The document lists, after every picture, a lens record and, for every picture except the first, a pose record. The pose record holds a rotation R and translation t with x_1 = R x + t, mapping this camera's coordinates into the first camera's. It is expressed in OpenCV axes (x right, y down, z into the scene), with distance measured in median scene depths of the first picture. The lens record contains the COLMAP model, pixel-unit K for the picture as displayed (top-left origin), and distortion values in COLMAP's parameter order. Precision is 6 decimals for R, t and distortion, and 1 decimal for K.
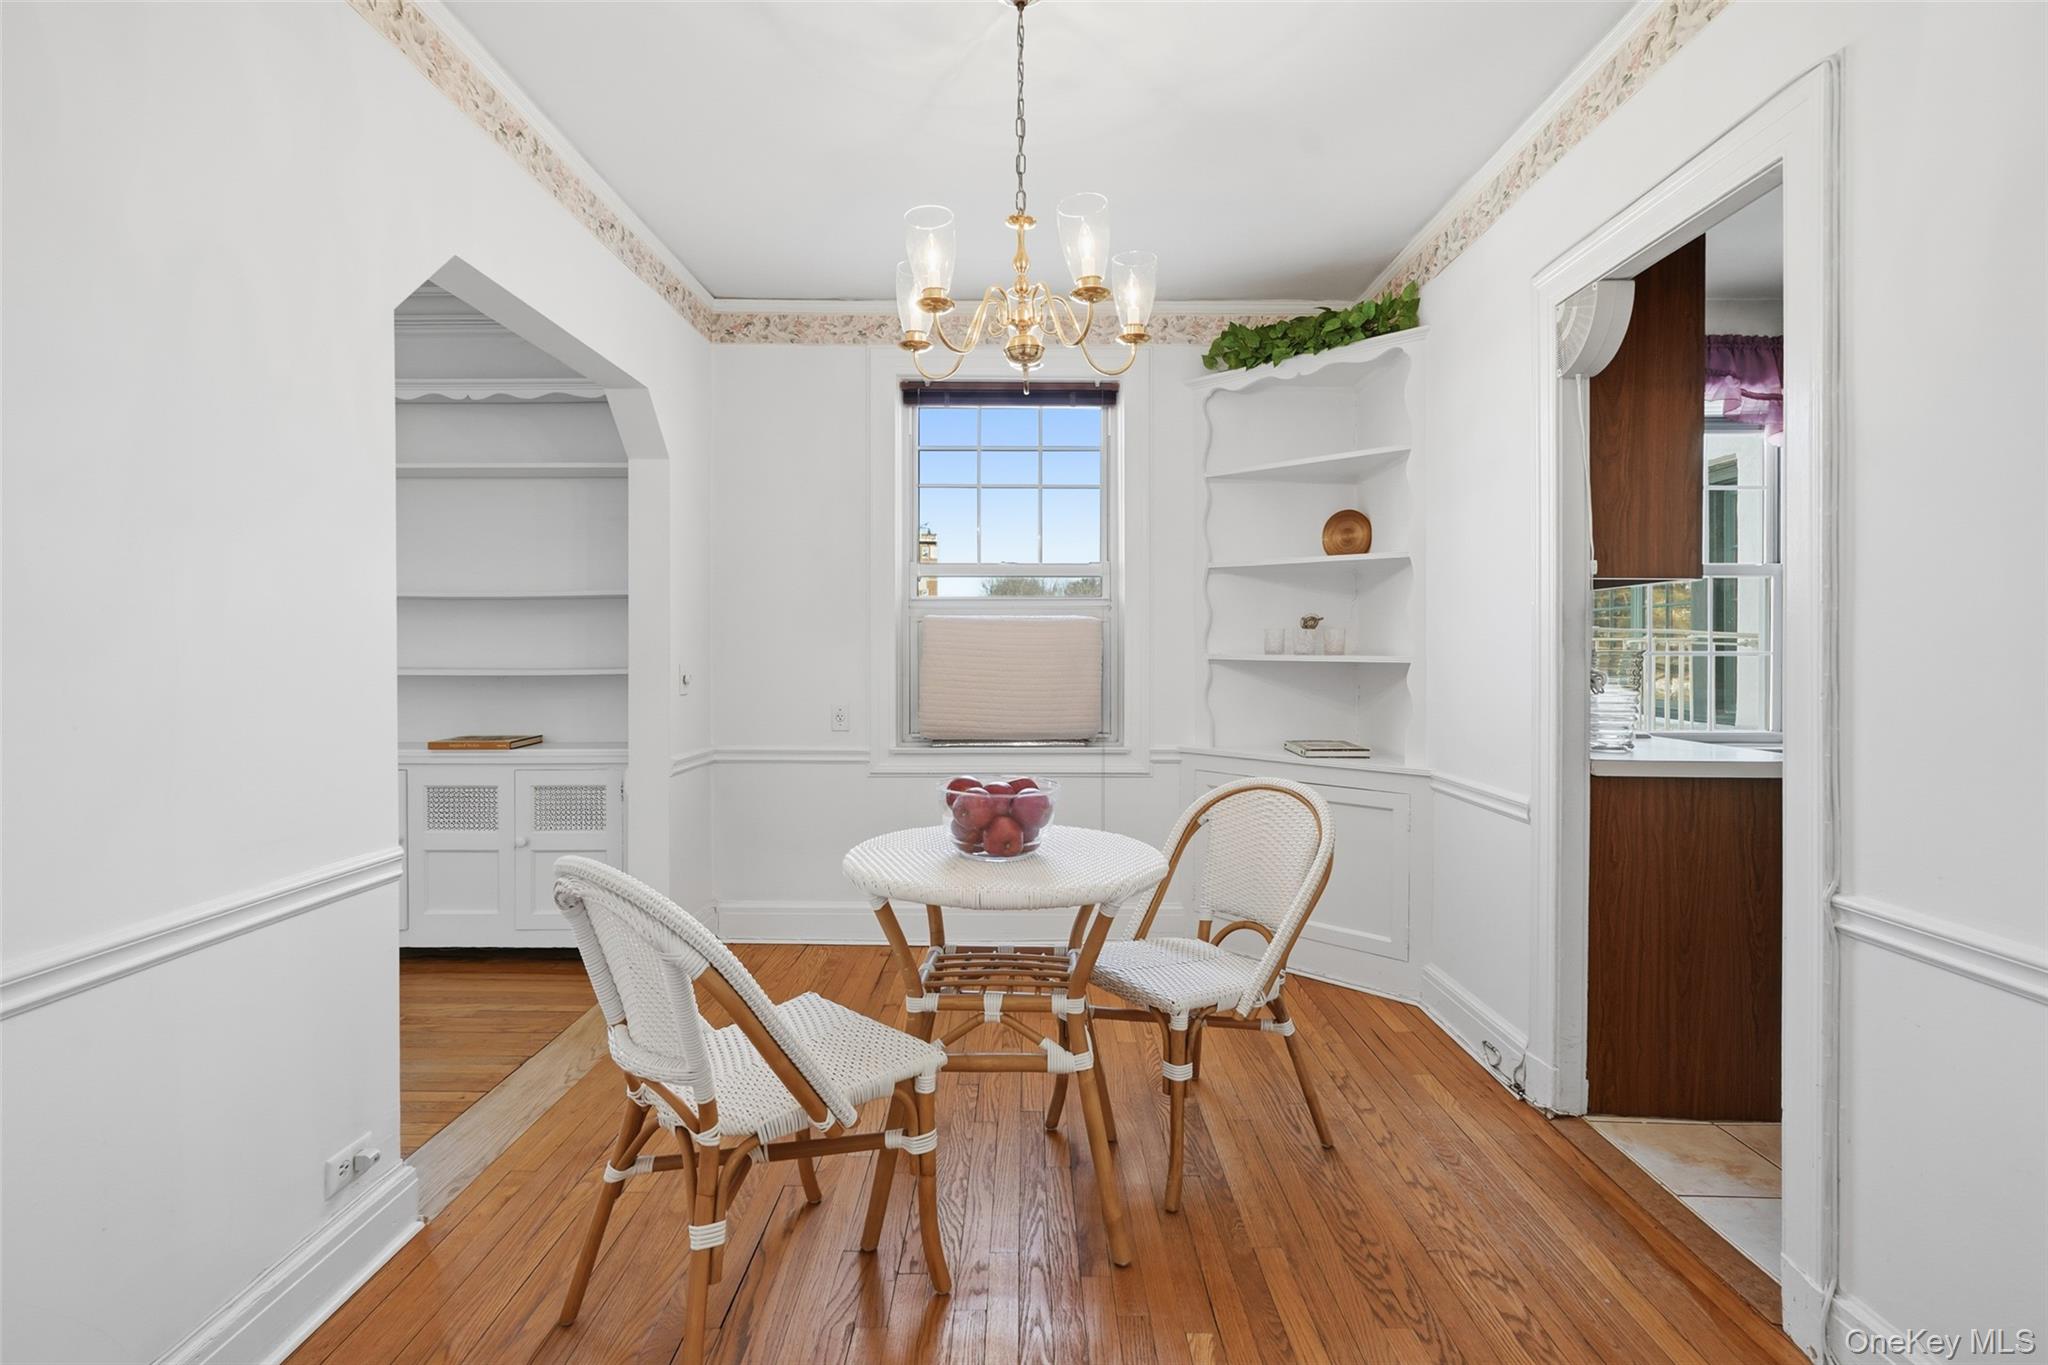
lens RADIAL K [[1056.5, 0, 1017.5], [0, 1056.5, 652.8], [0, 0, 1]] dist [0.002669, 0.000143]
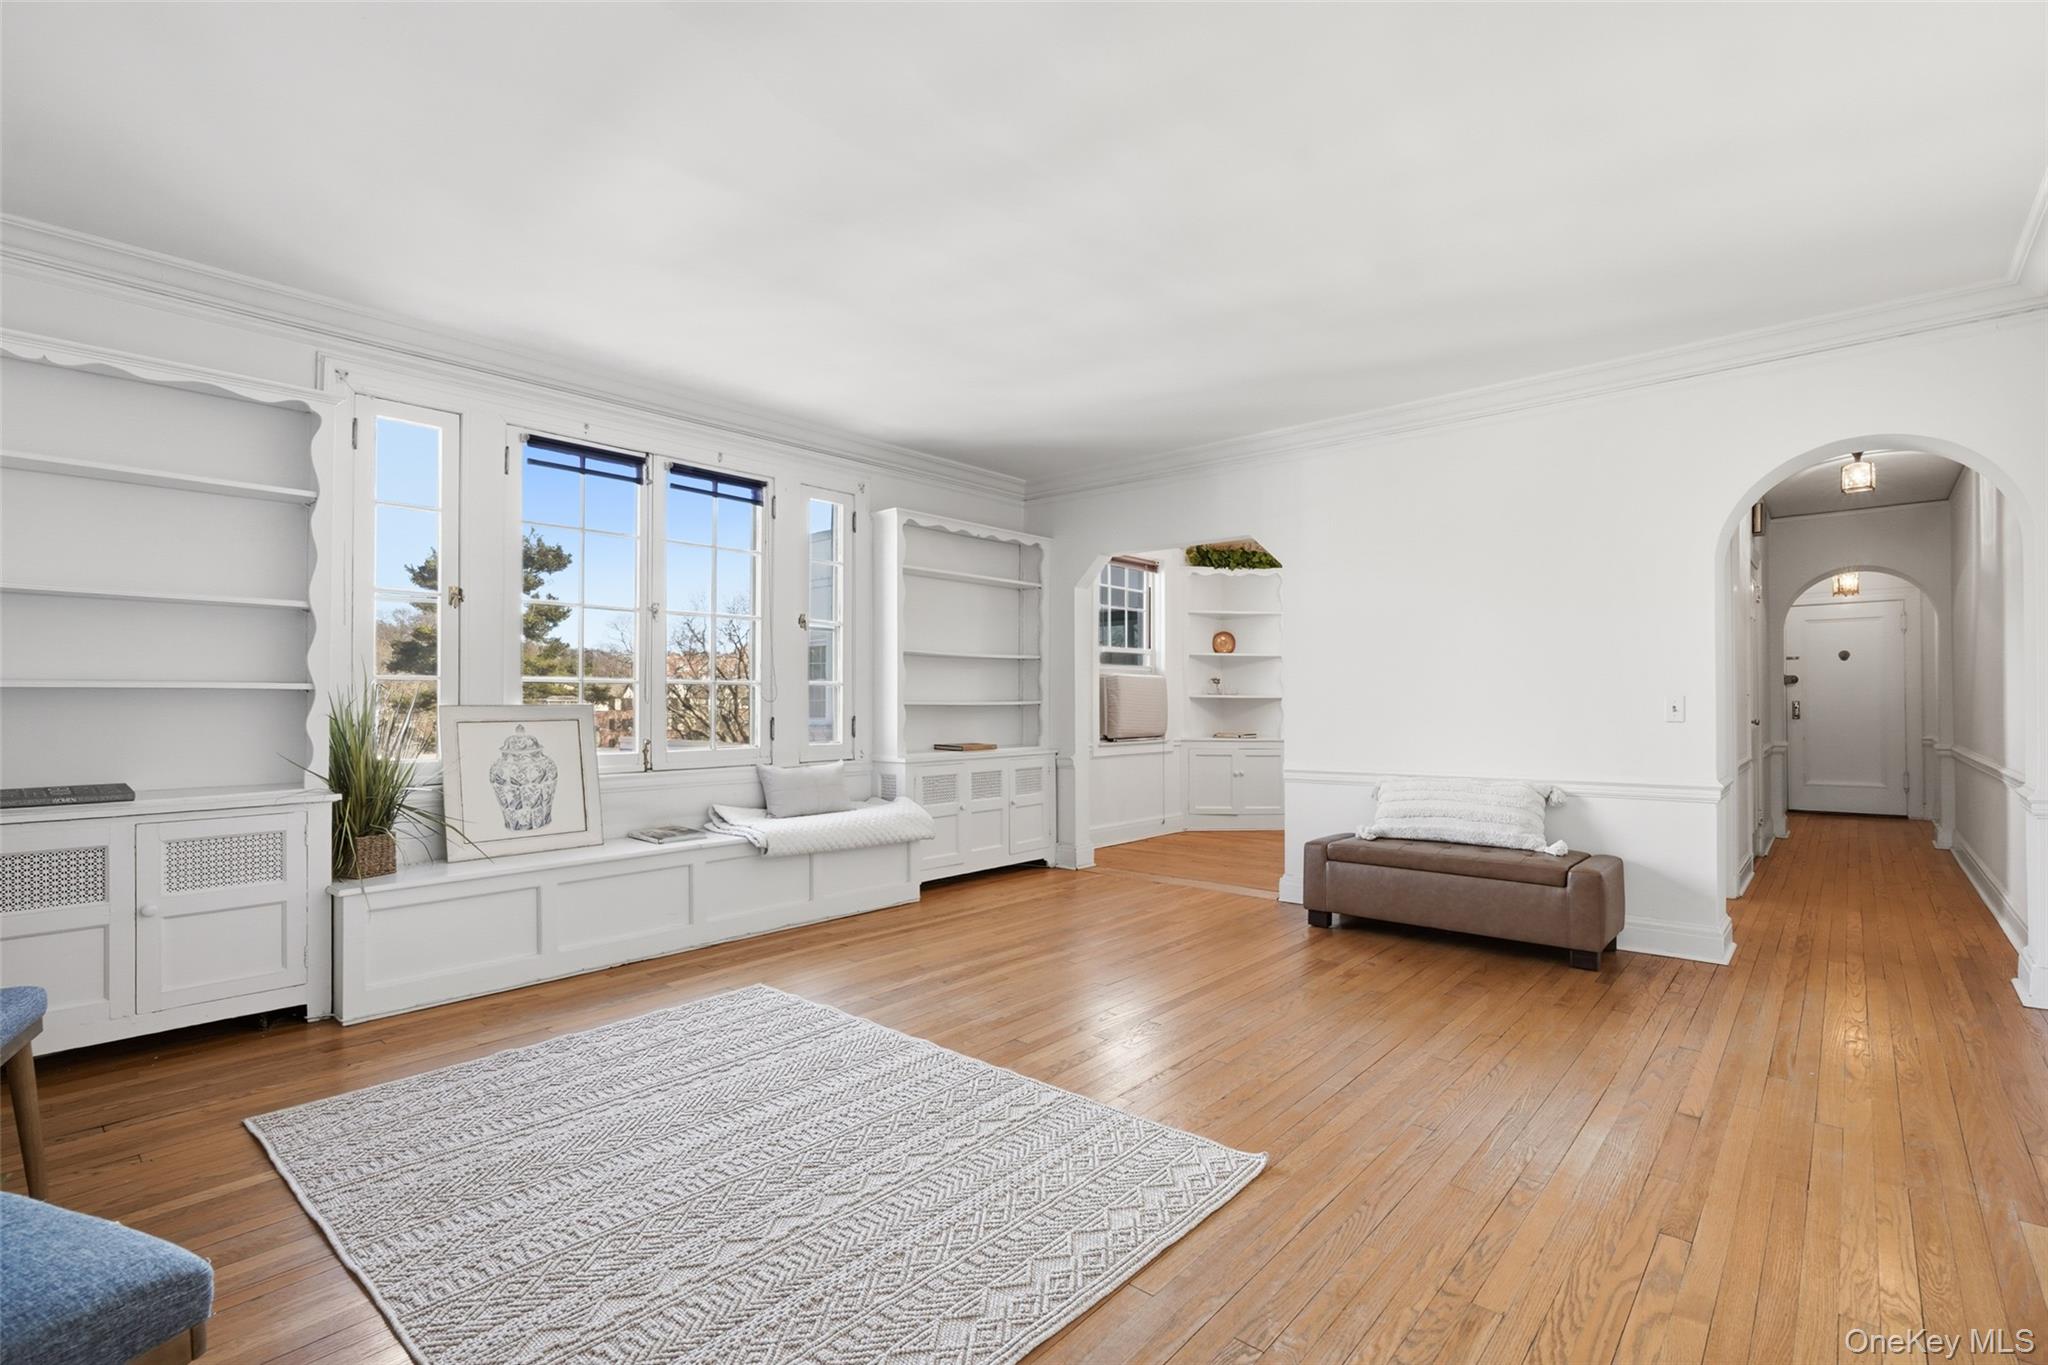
lens RADIAL K [[952.2, 0, 1007.7], [0, 952.2, 694.0], [0, 0, 1]] dist [-0.007725, -0.000015]
pose [[0.660367, 0.008605, 0.750894, -1.544797], [-0.010980, 0.999938, -0.001803, 0.006525], [-0.750863, -0.007054, 0.660421, -0.009601]]
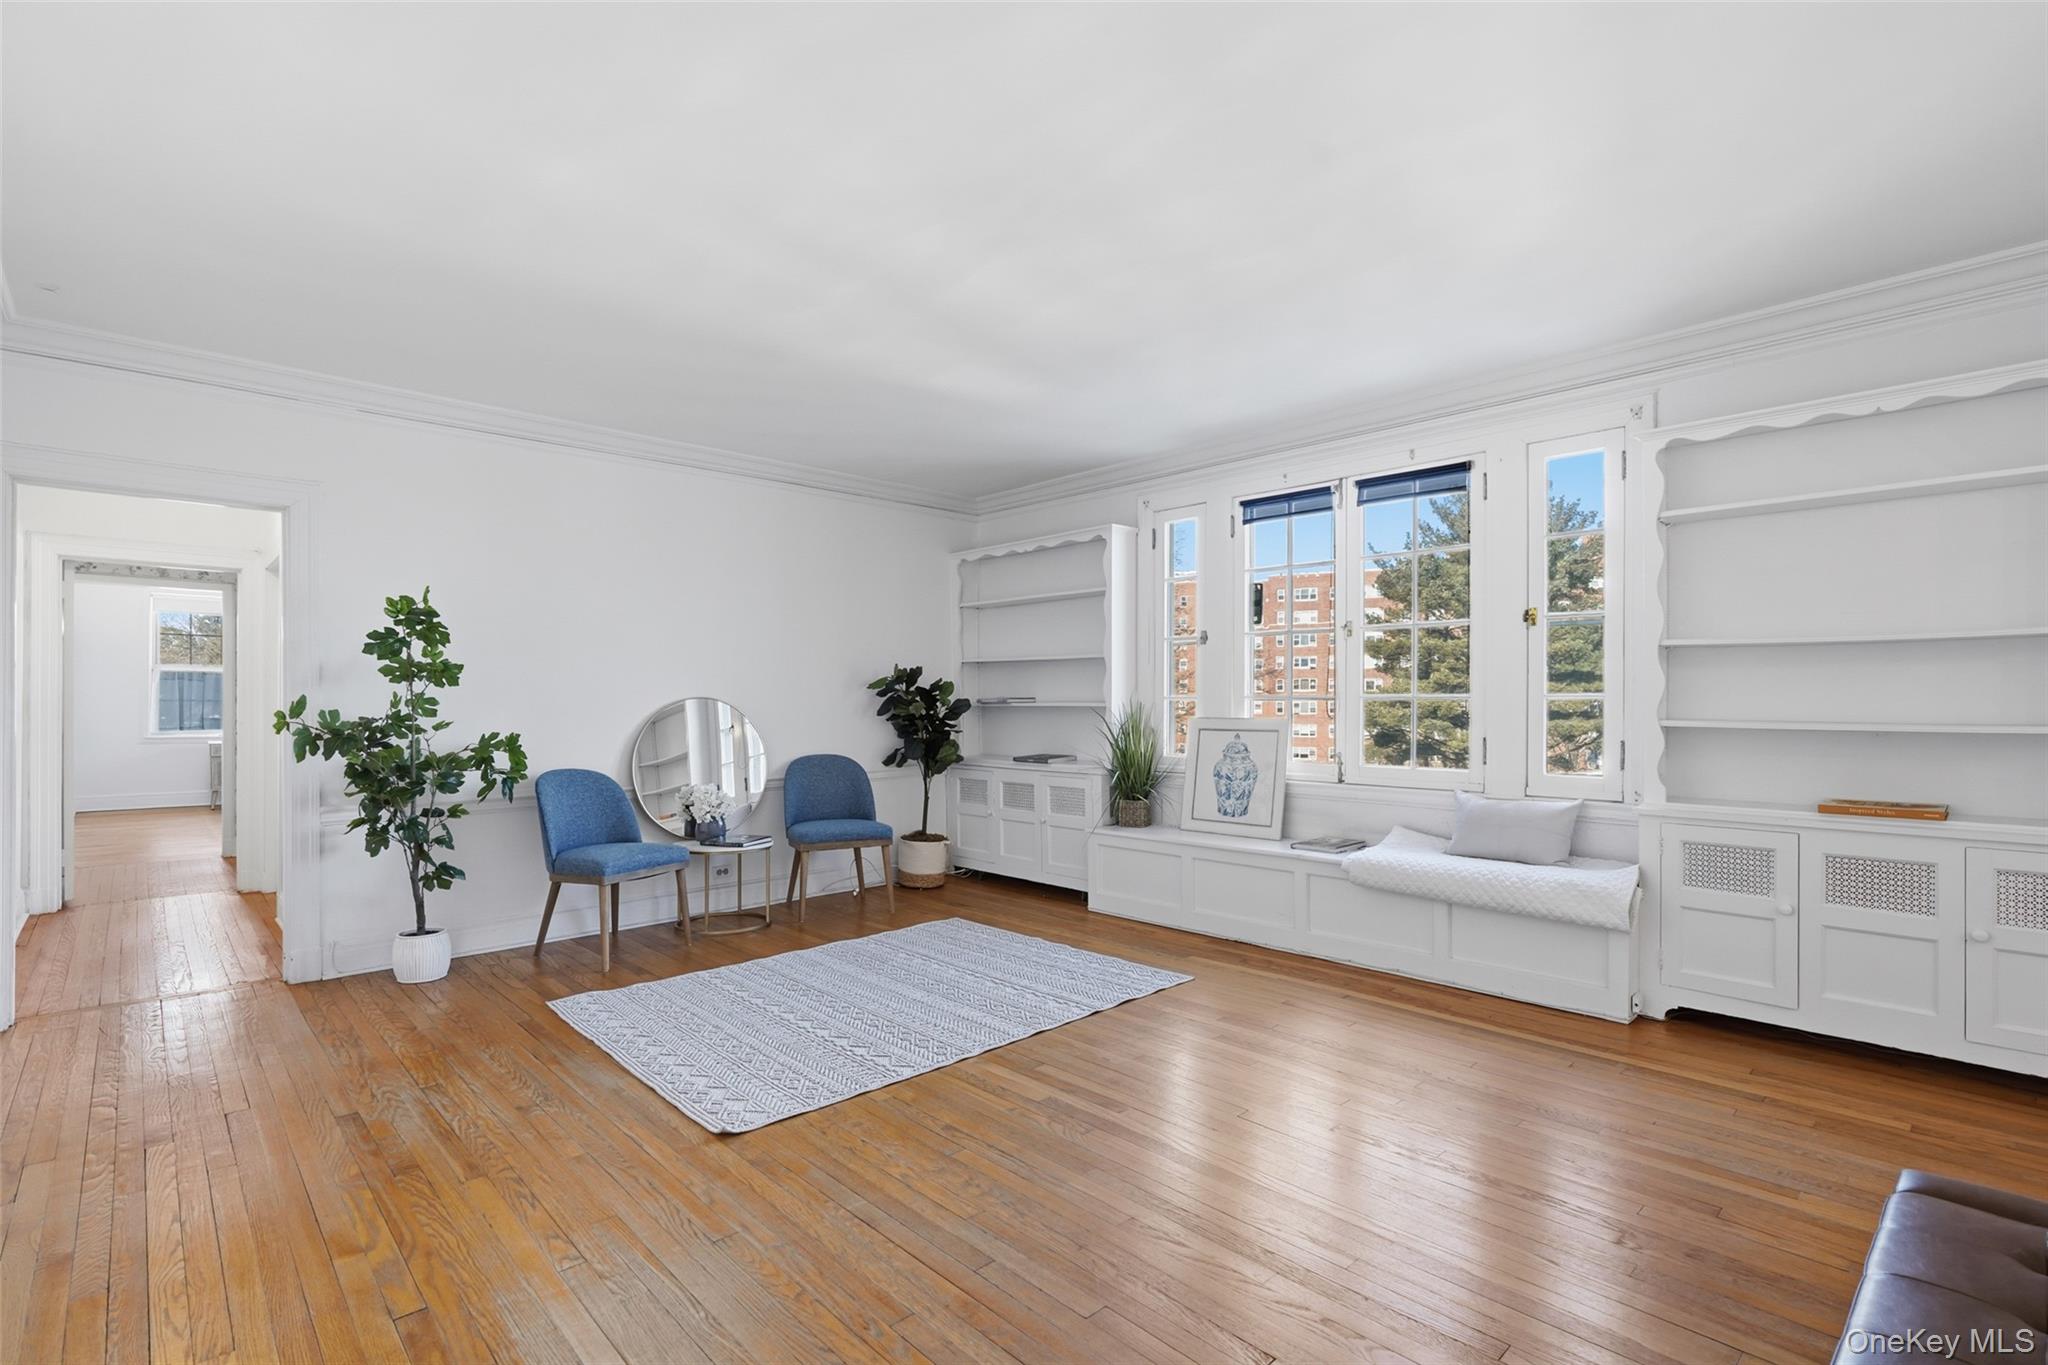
lens RADIAL K [[952.2, 0, 1011.6], [0, 952.2, 698.9], [0, 0, 1]] dist [-0.007725, -0.000015]
pose [[0.684954, 0.002472, -0.728582, -0.426644], [0.002406, 0.999981, 0.005654, -0.010719], [0.728583, -0.005626, 0.684935, -0.045650]]
